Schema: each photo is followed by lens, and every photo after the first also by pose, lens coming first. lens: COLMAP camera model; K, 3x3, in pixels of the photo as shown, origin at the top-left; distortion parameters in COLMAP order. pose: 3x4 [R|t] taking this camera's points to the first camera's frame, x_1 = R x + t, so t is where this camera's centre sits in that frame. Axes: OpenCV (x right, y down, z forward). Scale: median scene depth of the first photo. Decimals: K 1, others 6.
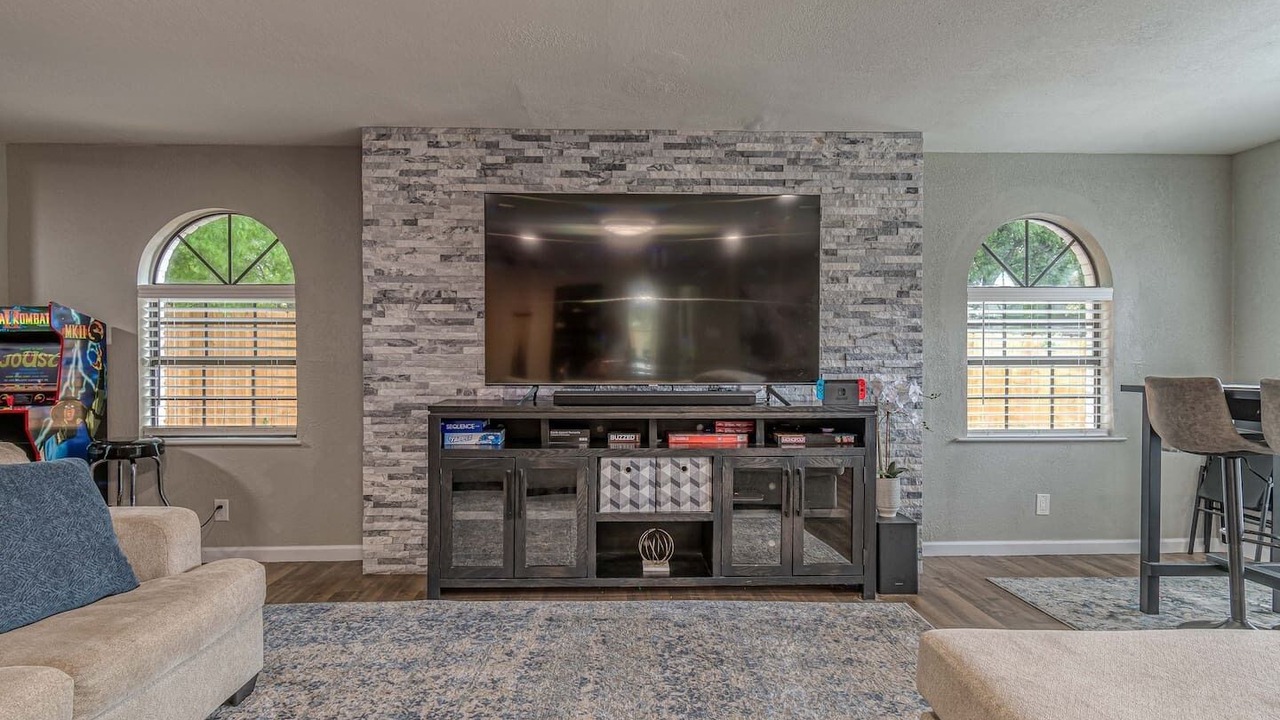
lens RADIAL K [[733.9, 0, 640.0], [0, 733.9, 360.0], [0, 0, 1]] dist [0.003307, 0.000676]
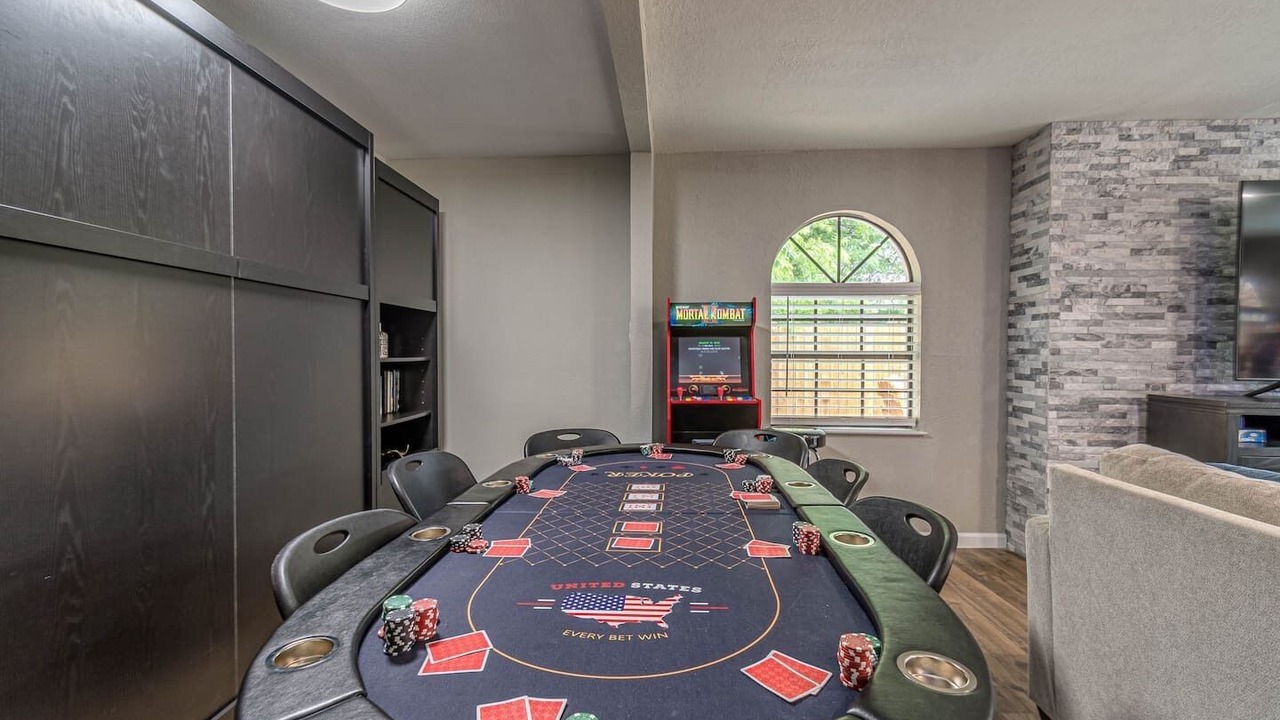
lens RADIAL K [[592.1, 0, 640.0], [0, 592.1, 360.0], [0, 0, 1]] dist [-0.001263, -0.000675]
pose [[0.995530, 0.004694, -0.094327, -0.856126], [-0.004177, 0.999975, 0.005676, 0.005632], [0.094351, -0.005256, 0.995525, 0.139663]]
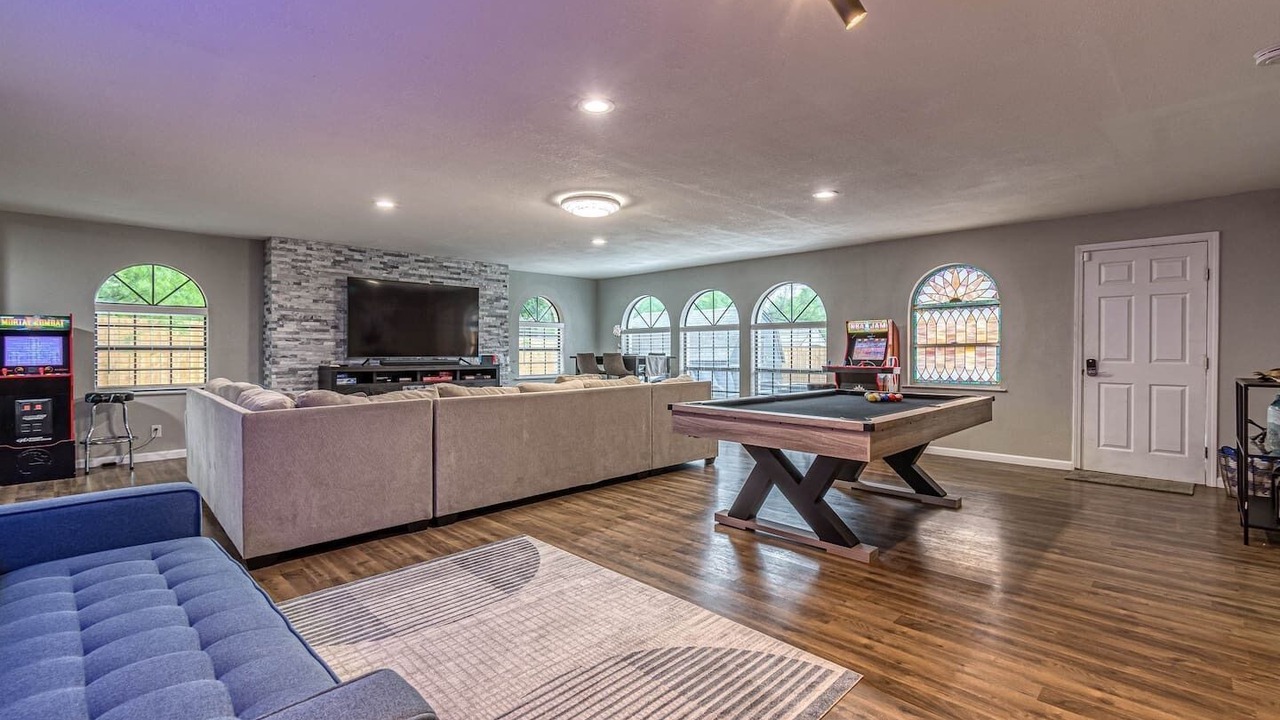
lens RADIAL K [[558.1, 0, 635.1], [0, 558.1, 351.0], [0, 0, 1]] dist [-0.000604, -0.000514]
pose [[0.737330, 0.000066, 0.675533, -0.684764], [0.001334, 0.999998, -0.001554, 0.013465], [-0.675532, 0.002047, 0.737328, -0.867294]]
